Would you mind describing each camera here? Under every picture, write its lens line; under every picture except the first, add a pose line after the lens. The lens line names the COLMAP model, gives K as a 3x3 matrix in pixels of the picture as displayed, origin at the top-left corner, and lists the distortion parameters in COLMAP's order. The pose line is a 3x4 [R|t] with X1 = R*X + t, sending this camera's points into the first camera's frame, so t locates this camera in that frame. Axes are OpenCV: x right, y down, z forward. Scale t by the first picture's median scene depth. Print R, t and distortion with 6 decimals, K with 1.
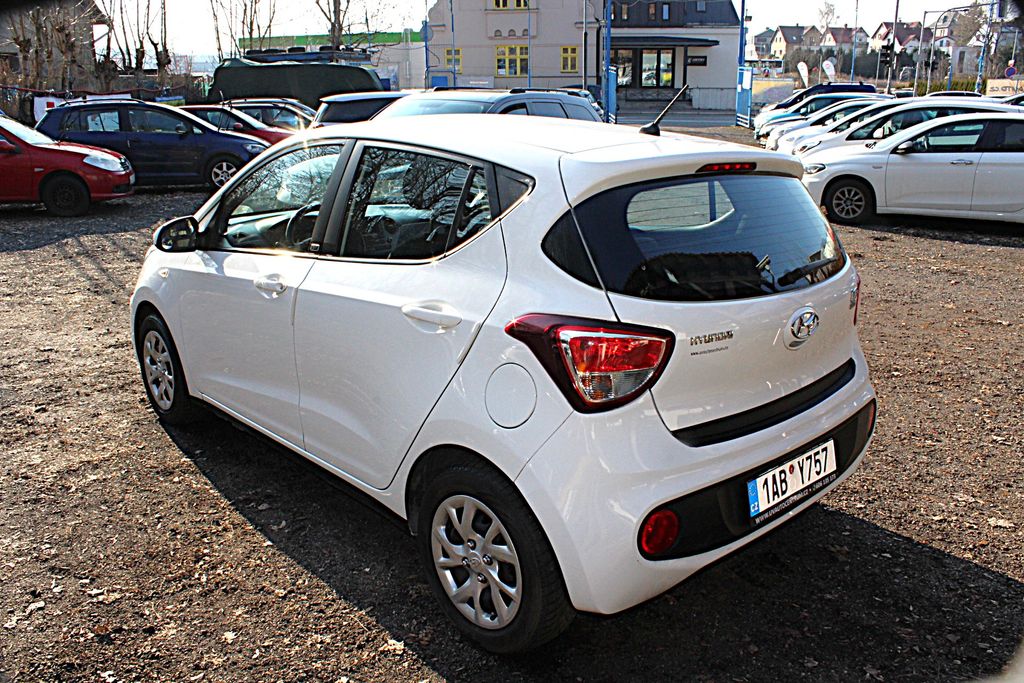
lens RADIAL K [[851.5, 0, 505.2], [0, 851.5, 343.8], [0, 0, 1]] dist [-0.162441, 0.138758]
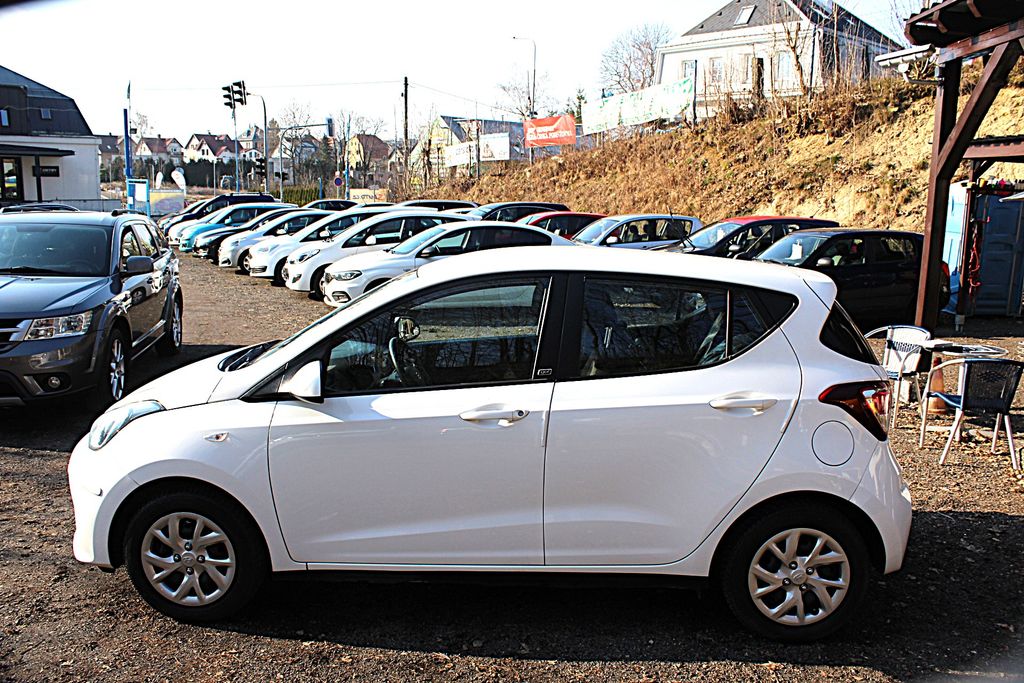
lens RADIAL K [[851.5, 0, 516.7], [0, 851.5, 344.9], [0, 0, 1]] dist [-0.162441, 0.138758]
pose [[0.713849, -0.104784, 0.692416, -0.121364], [0.189108, 0.980853, -0.046527, -0.012570], [-0.674284, 0.164155, 0.719996, 0.028647]]
